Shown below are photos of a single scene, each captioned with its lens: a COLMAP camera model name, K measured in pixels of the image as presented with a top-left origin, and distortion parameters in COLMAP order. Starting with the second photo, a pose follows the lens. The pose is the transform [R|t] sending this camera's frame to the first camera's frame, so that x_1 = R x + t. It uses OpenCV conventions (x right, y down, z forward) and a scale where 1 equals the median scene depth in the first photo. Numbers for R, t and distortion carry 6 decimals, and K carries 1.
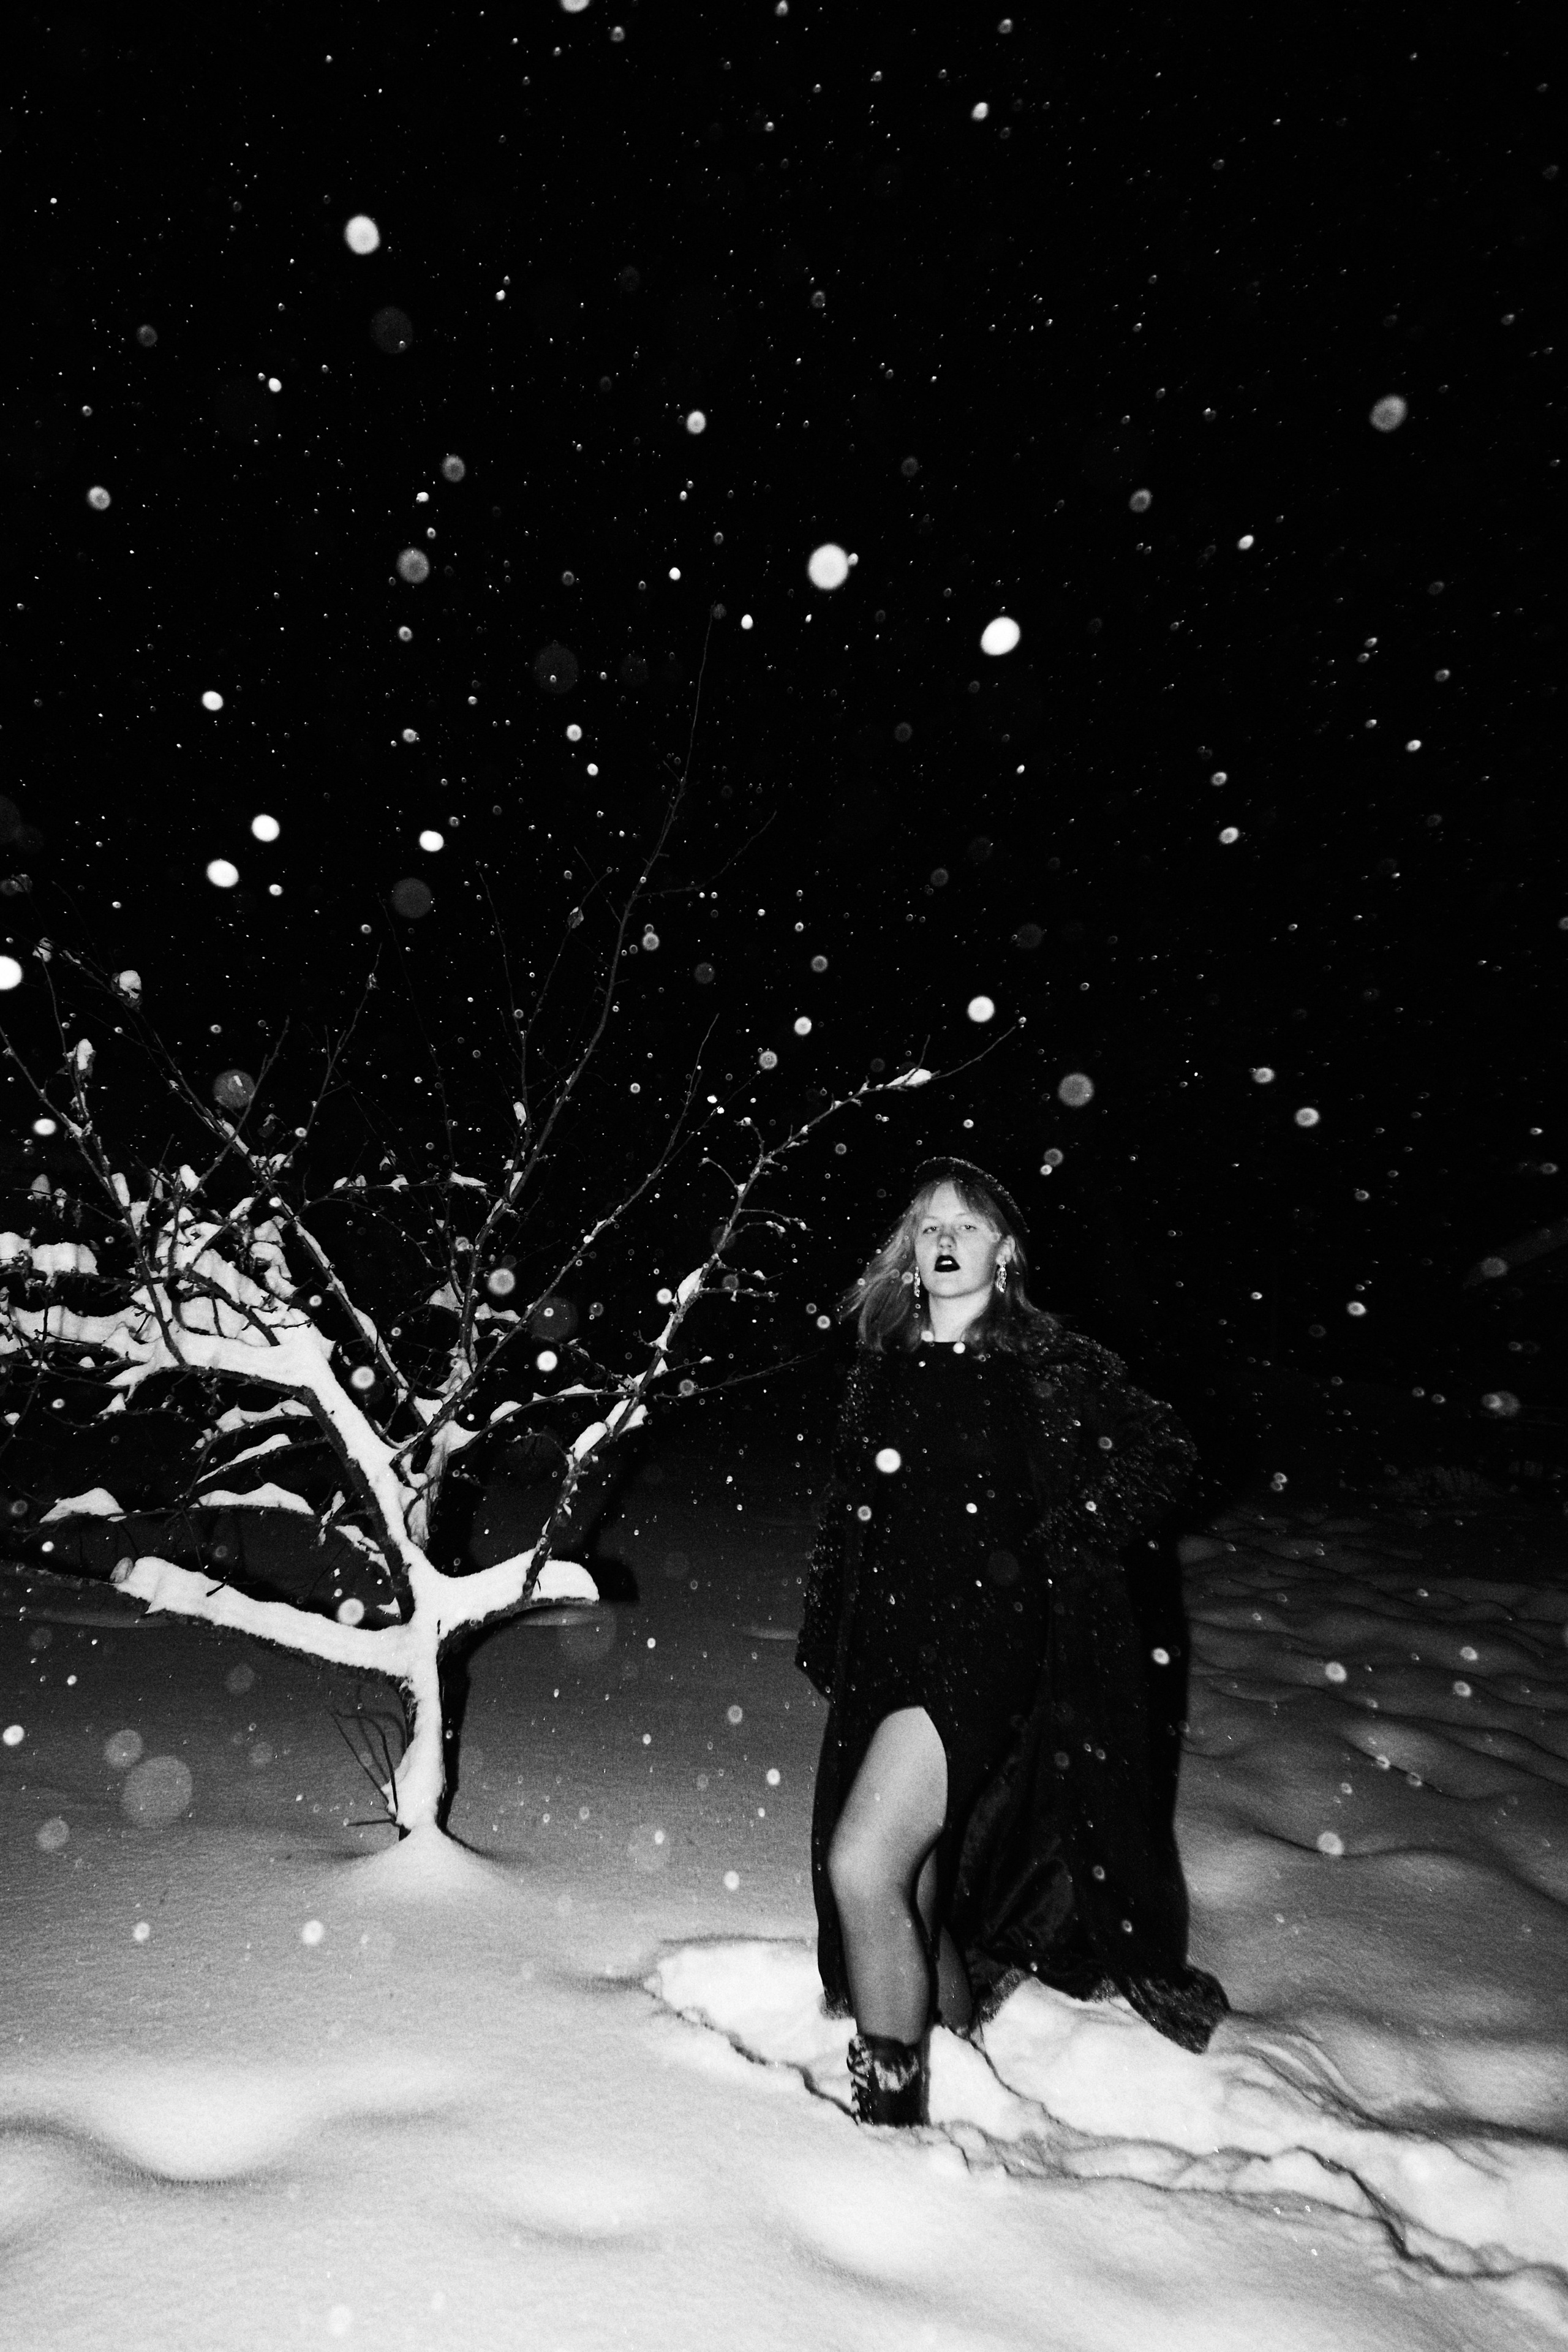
lens RADIAL K [[1804.6, 0, 784.0], [0, 1804.6, 1176.0], [0, 0, 1]] dist [0.001755, 0.005590]
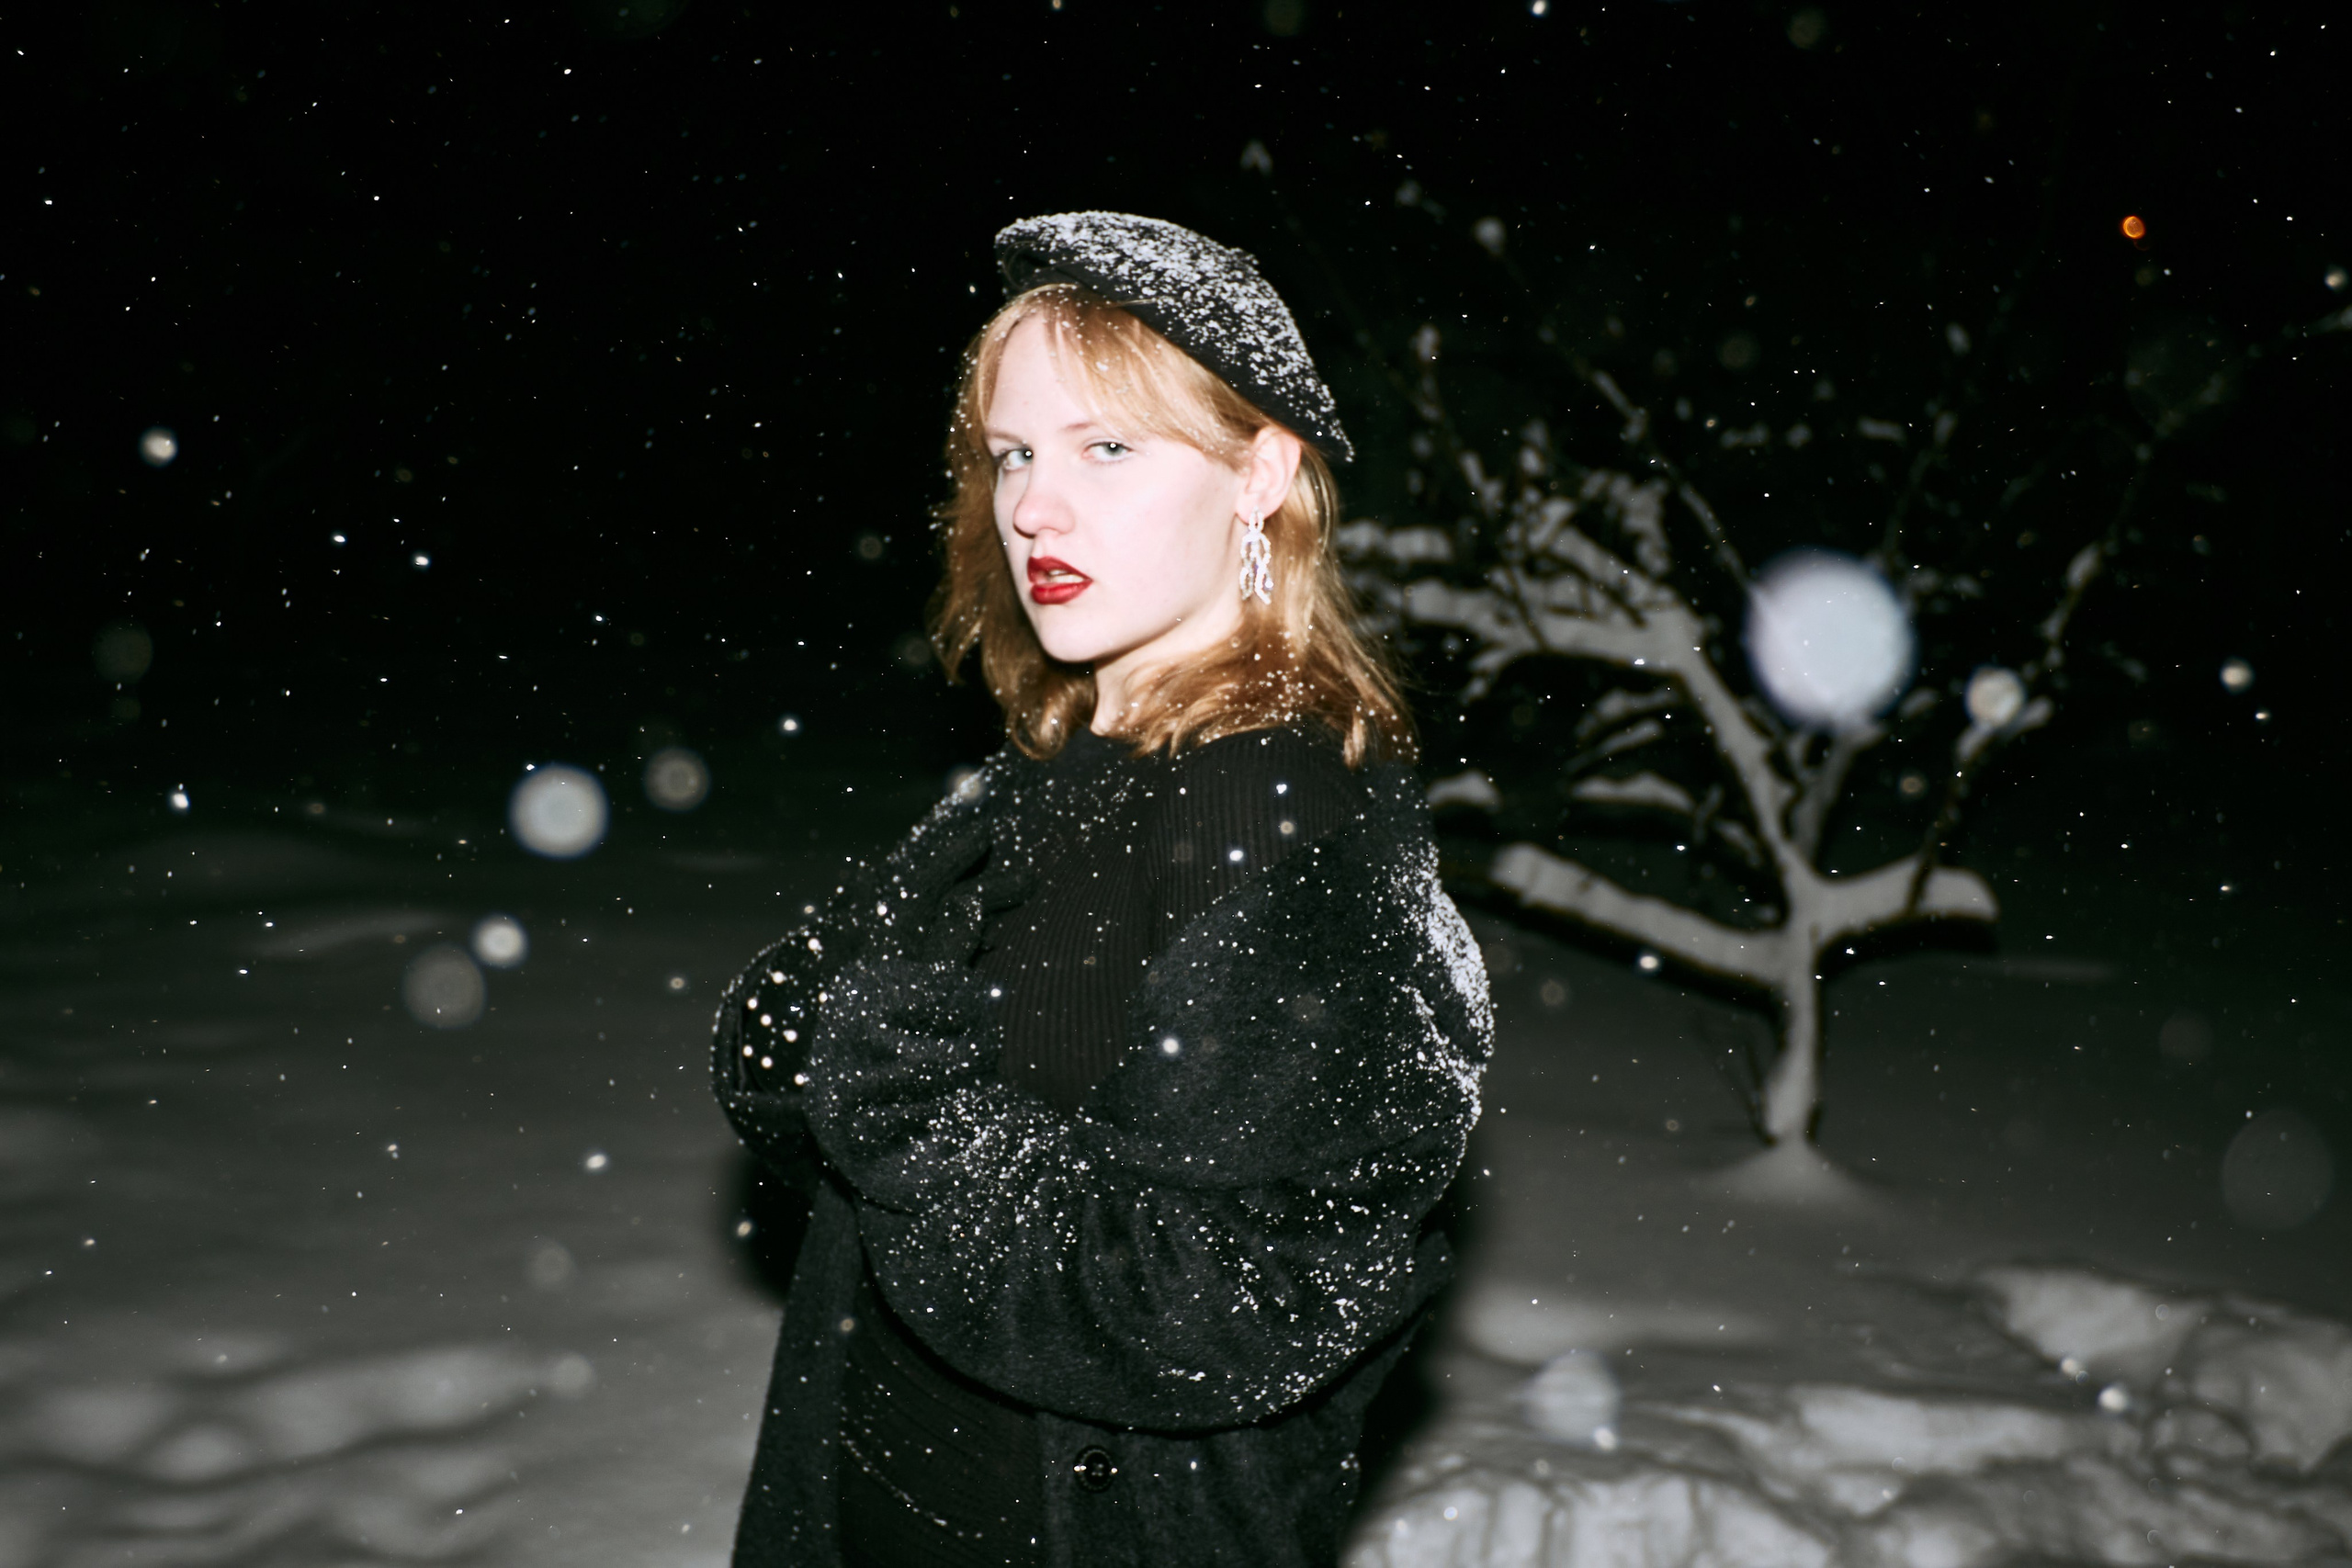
lens RADIAL K [[2877.4, 0, 1176.0], [0, 2877.4, 784.0], [0, 0, 1]] dist [-0.010753, 0.059178]
pose [[0.875021, 0.036187, -0.482730, 0.225631], [0.042254, 0.987687, 0.150632, -0.059532], [0.482237, -0.152203, 0.862718, -0.403968]]
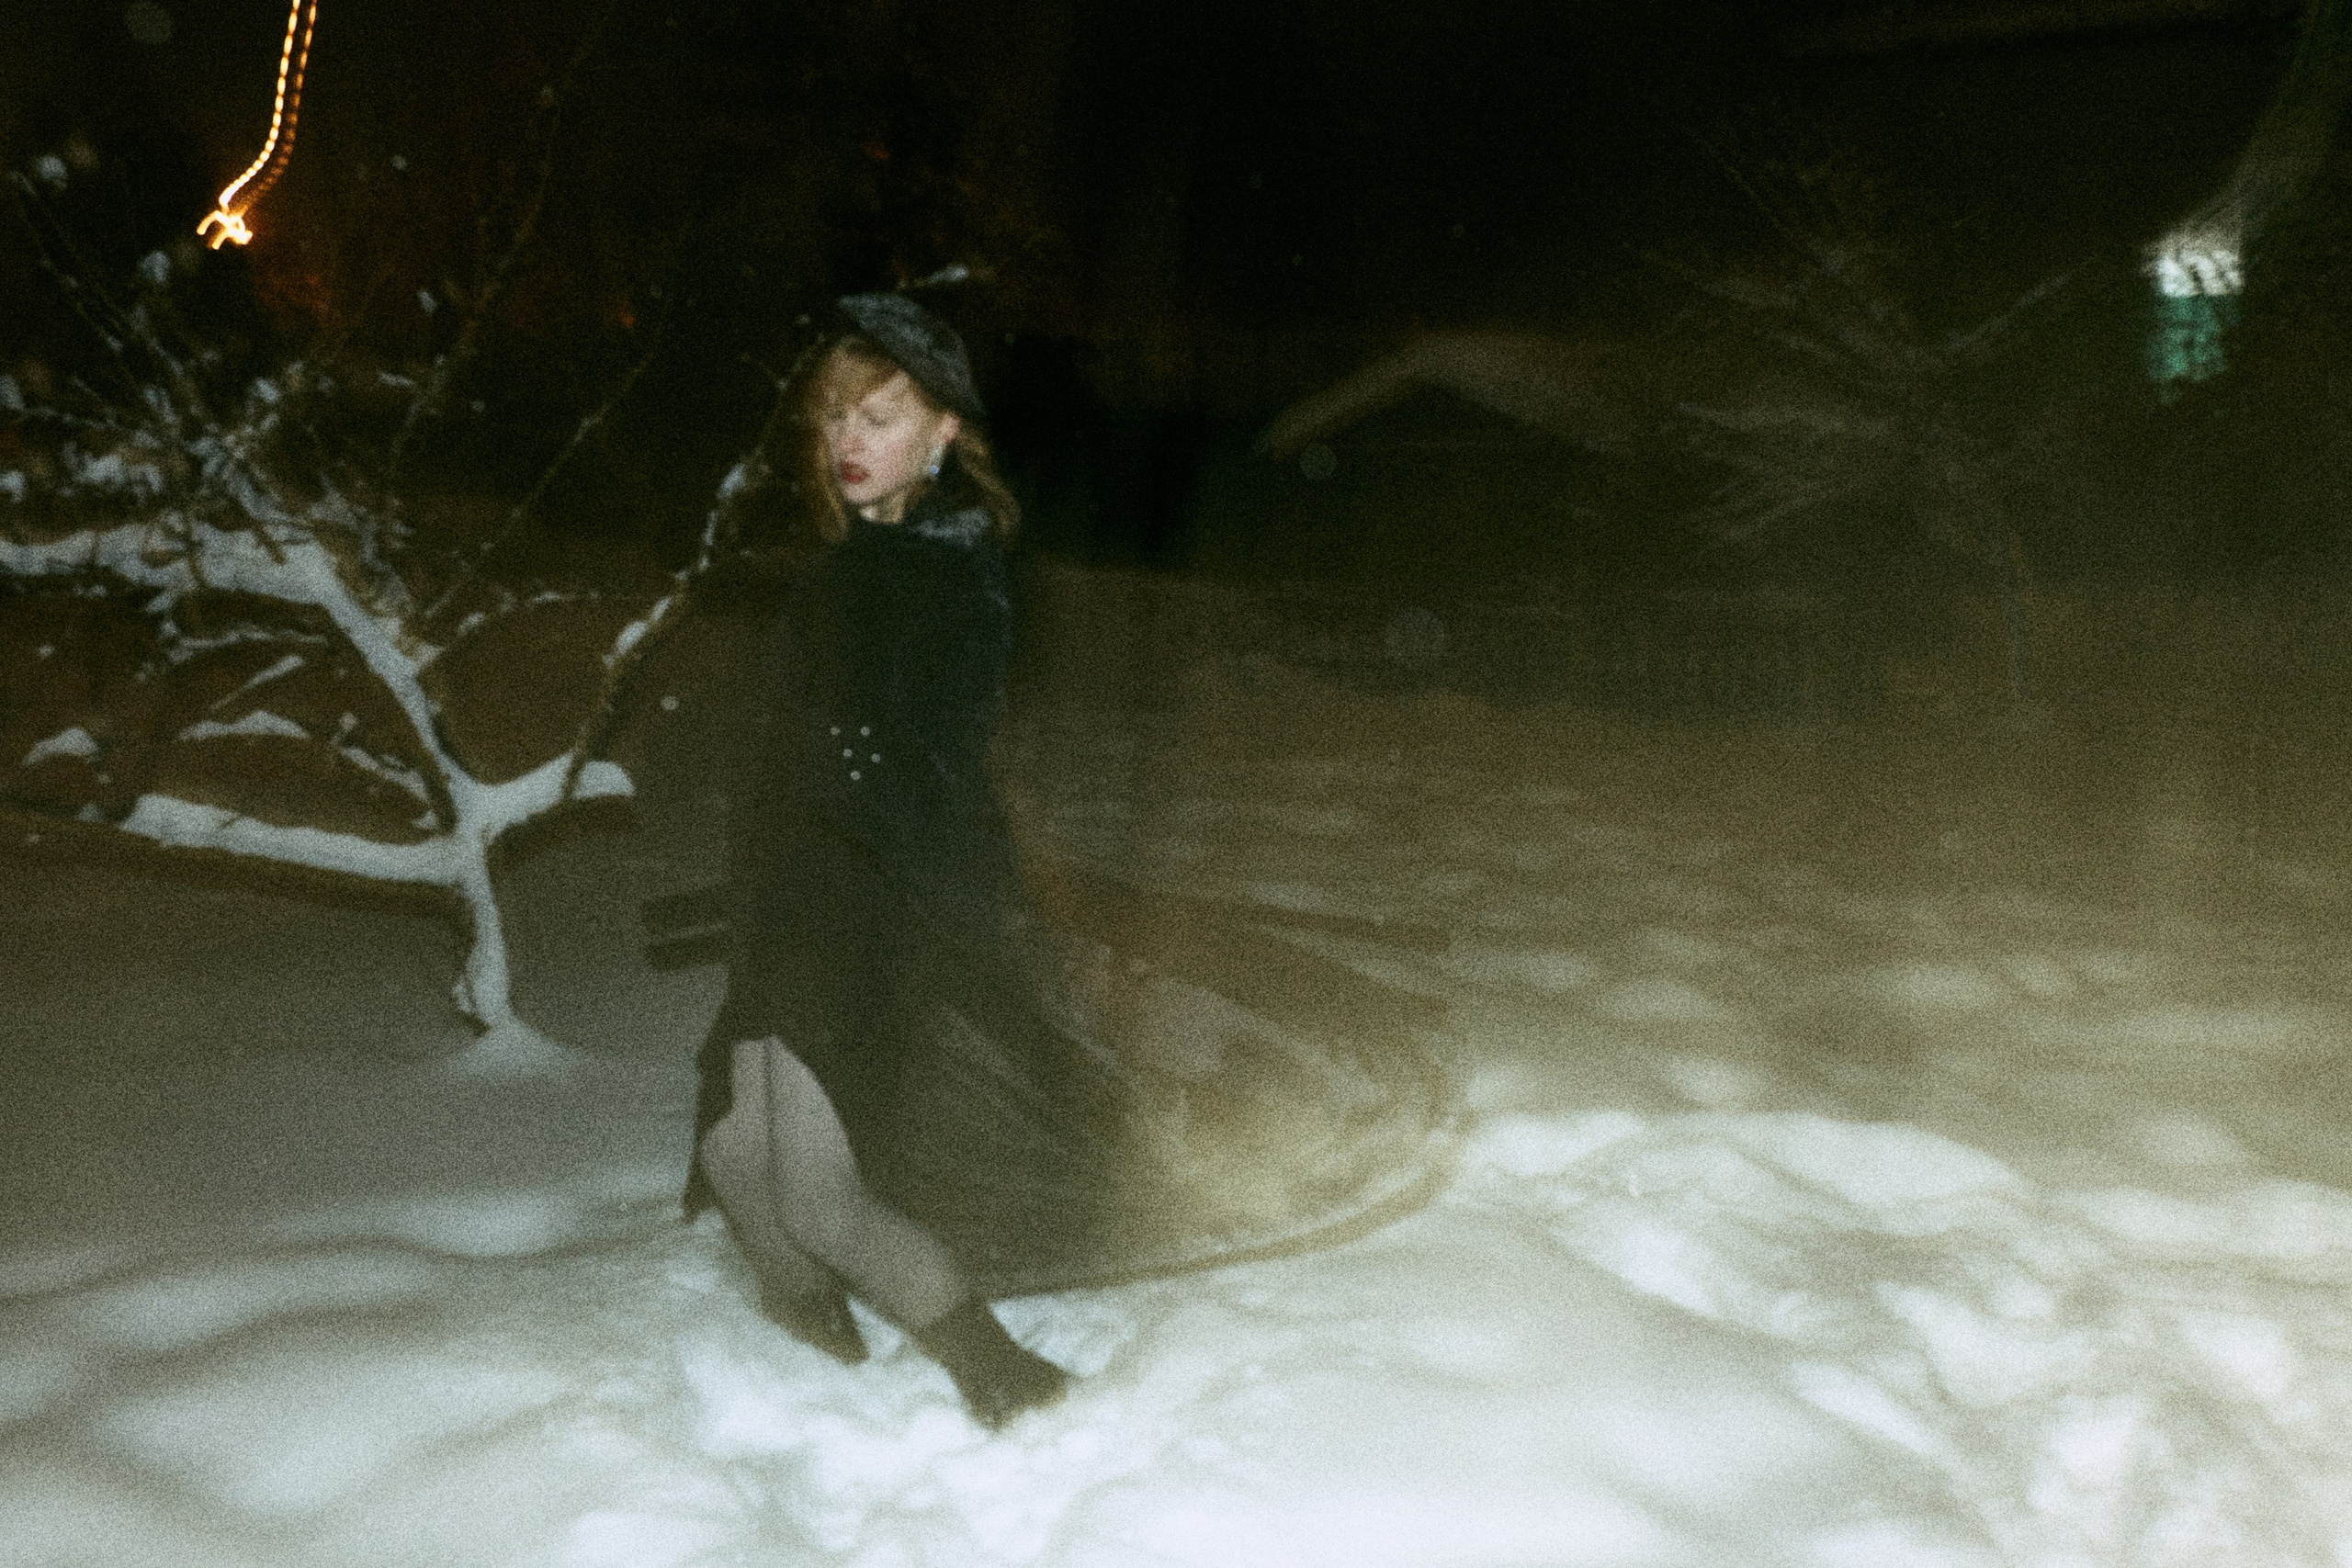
lens RADIAL K [[2368.1, 0, 1123.8], [0, 2368.1, 780.0], [0, 0, 1]] dist [-0.015041, 0.031701]
pose [[0.943186, -0.083855, 0.321509, -0.274231], [0.021588, 0.981051, 0.192541, -0.025286], [-0.331562, -0.174662, 0.927125, -0.331866]]
